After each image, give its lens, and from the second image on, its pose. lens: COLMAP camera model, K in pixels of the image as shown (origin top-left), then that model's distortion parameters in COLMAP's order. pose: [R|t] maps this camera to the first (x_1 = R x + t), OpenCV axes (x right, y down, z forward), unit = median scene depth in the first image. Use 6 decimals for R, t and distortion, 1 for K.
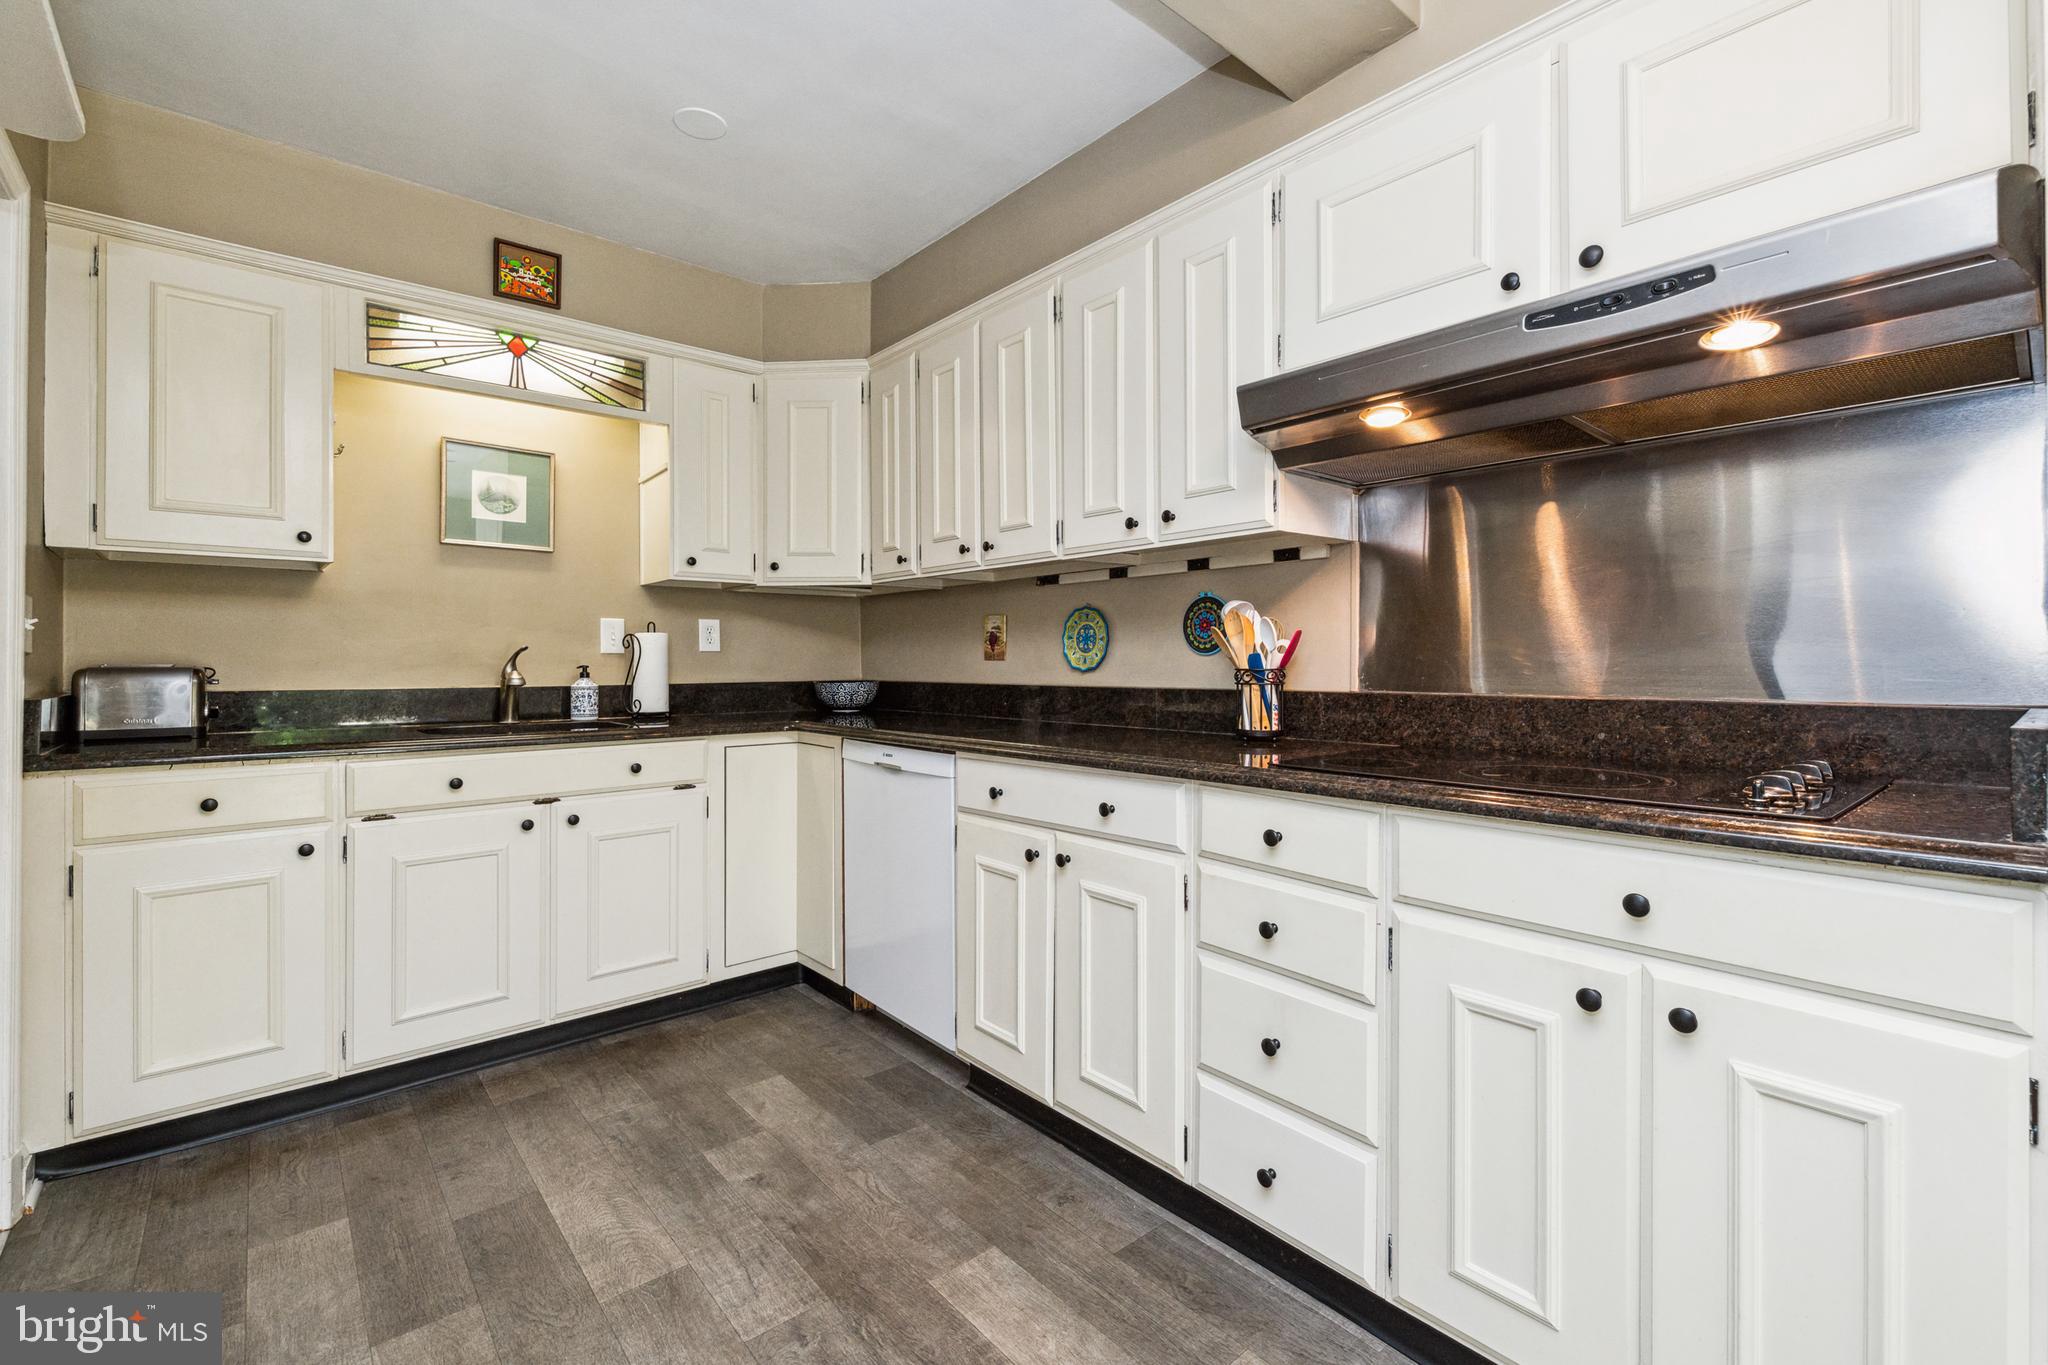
lens RADIAL K [[887.7, 0, 1036.5], [0, 887.7, 662.8], [0, 0, 1]] dist [0.000395, -0.002507]
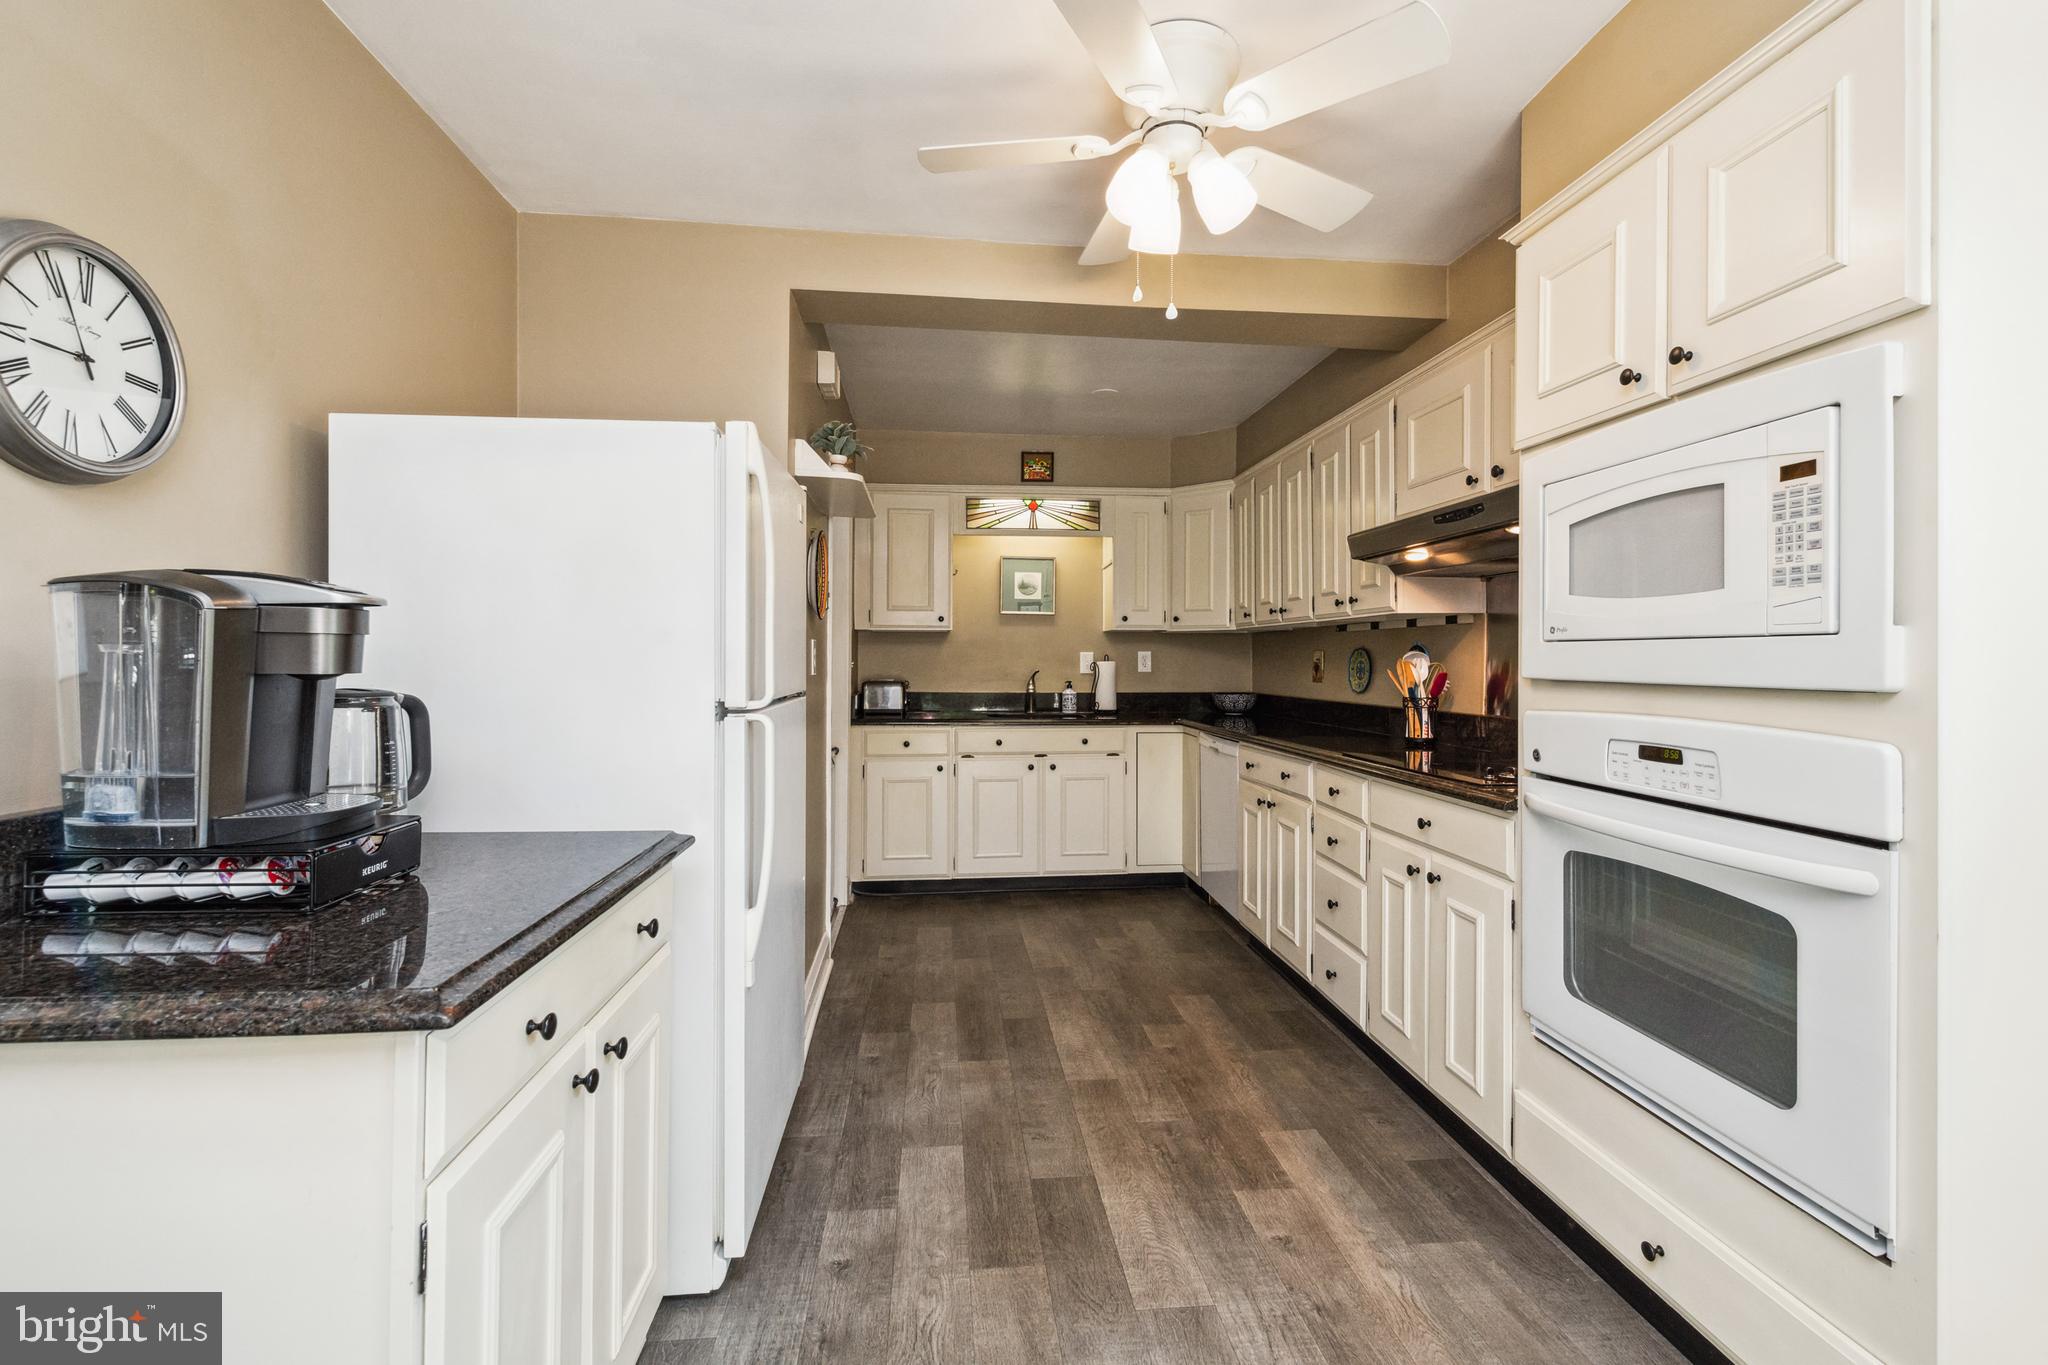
lens RADIAL K [[887.7, 0, 1020.4], [0, 887.7, 668.0], [0, 0, 1]] dist [0.000395, -0.002507]
pose [[0.814791, 0.010328, -0.579663, 0.479189], [-0.006099, 0.999939, 0.009243, -0.044458], [0.579723, -0.003996, 0.814804, -0.529020]]
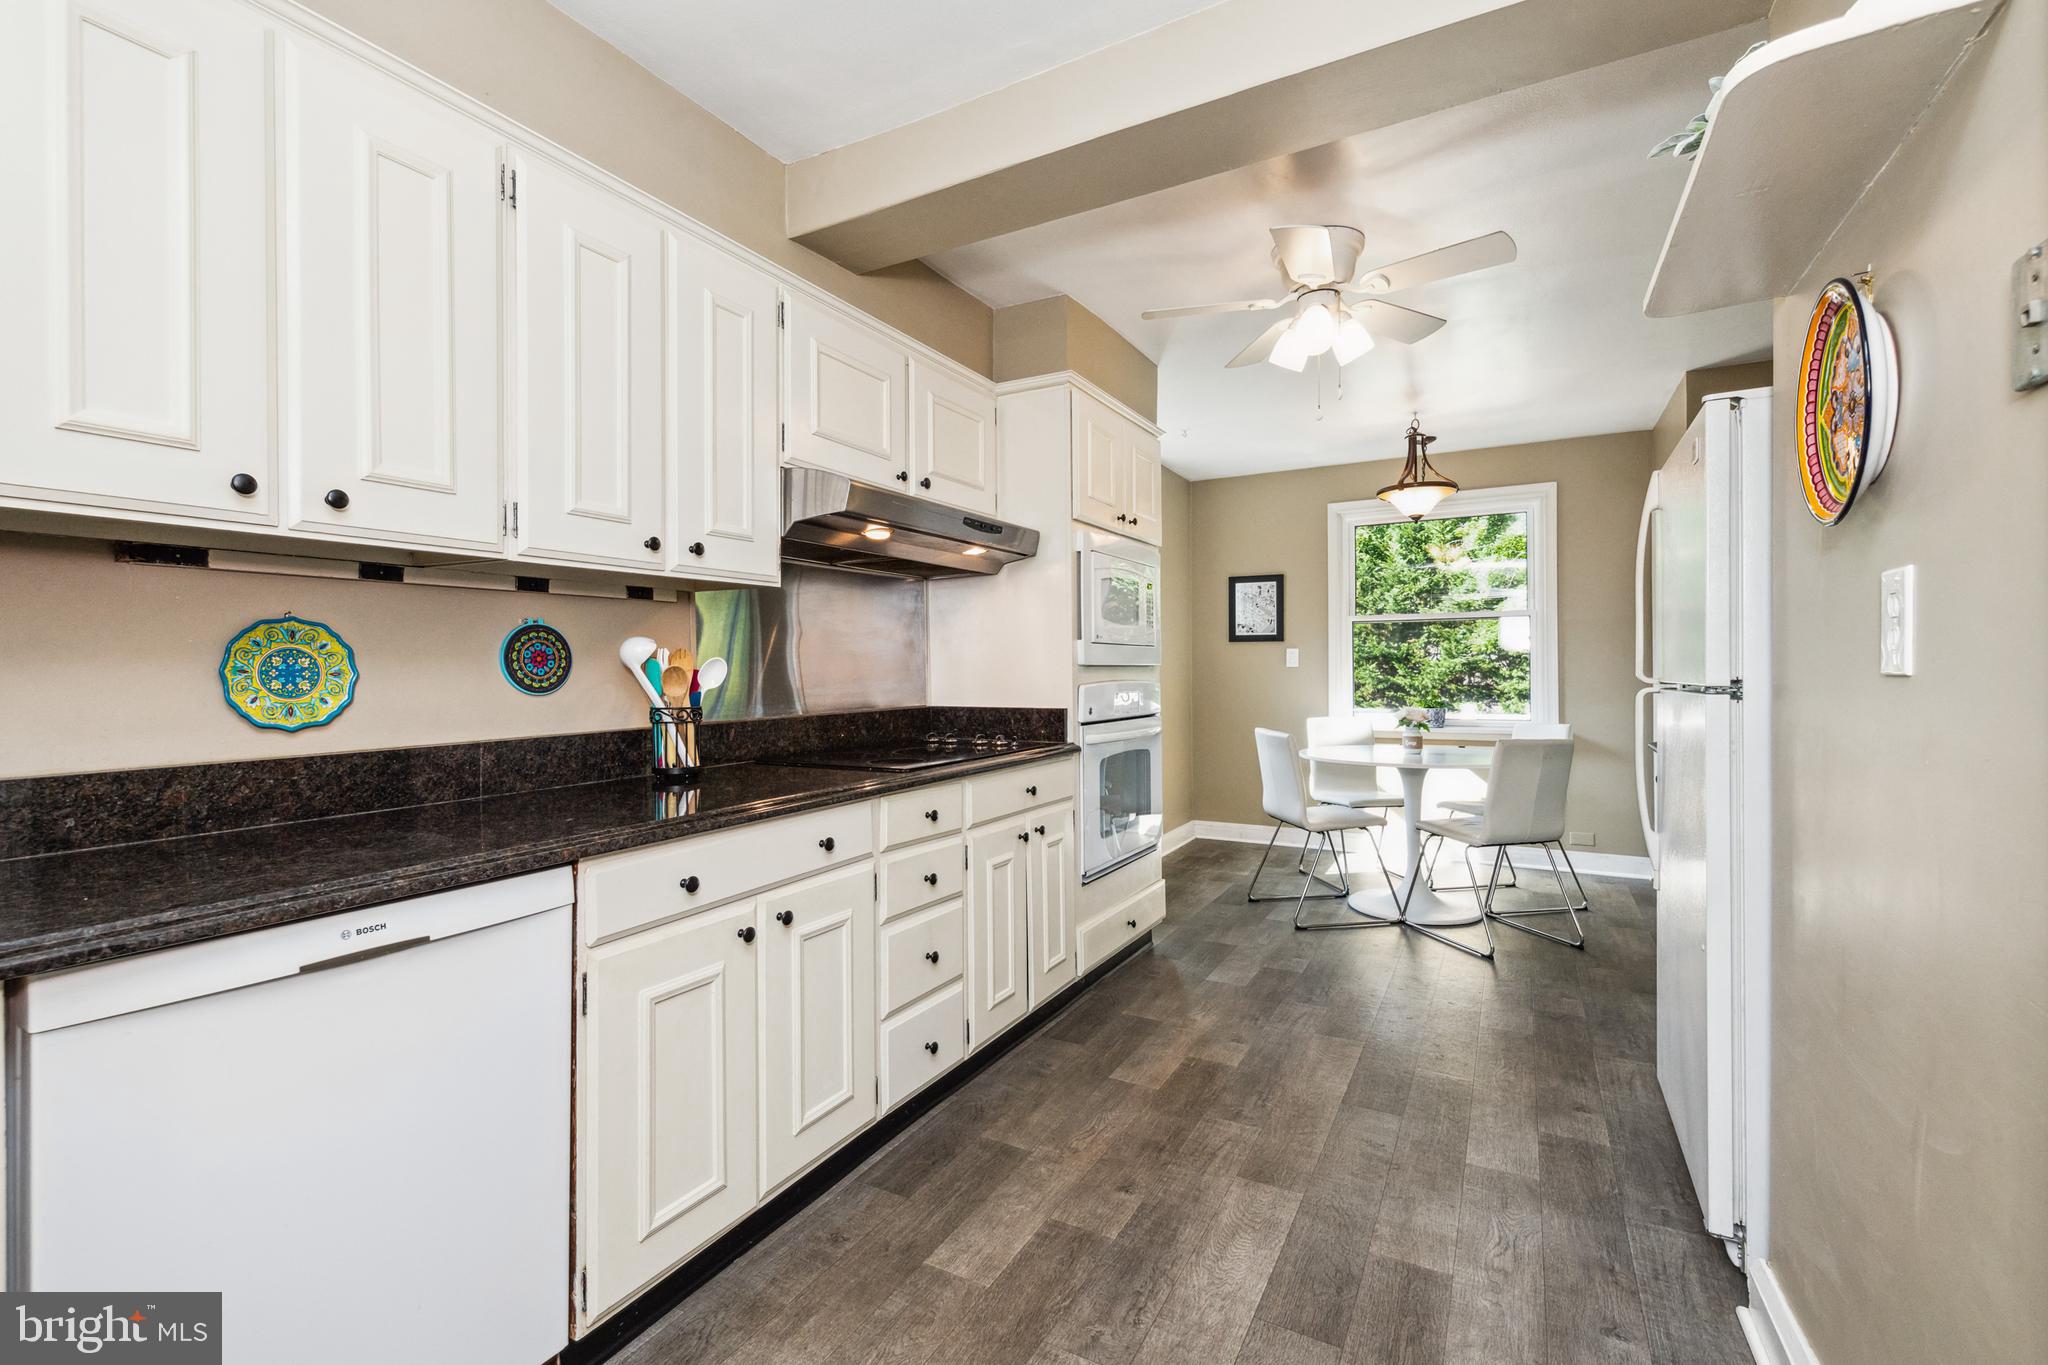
lens RADIAL K [[887.7, 0, 1021.5], [0, 887.7, 664.0], [0, 0, 1]] dist [0.000395, -0.002507]
pose [[-0.343145, 0.005968, 0.939264, -0.700270], [0.009197, 0.999953, -0.002993, -0.029498], [-0.939238, 0.007612, -0.343183, 0.810878]]
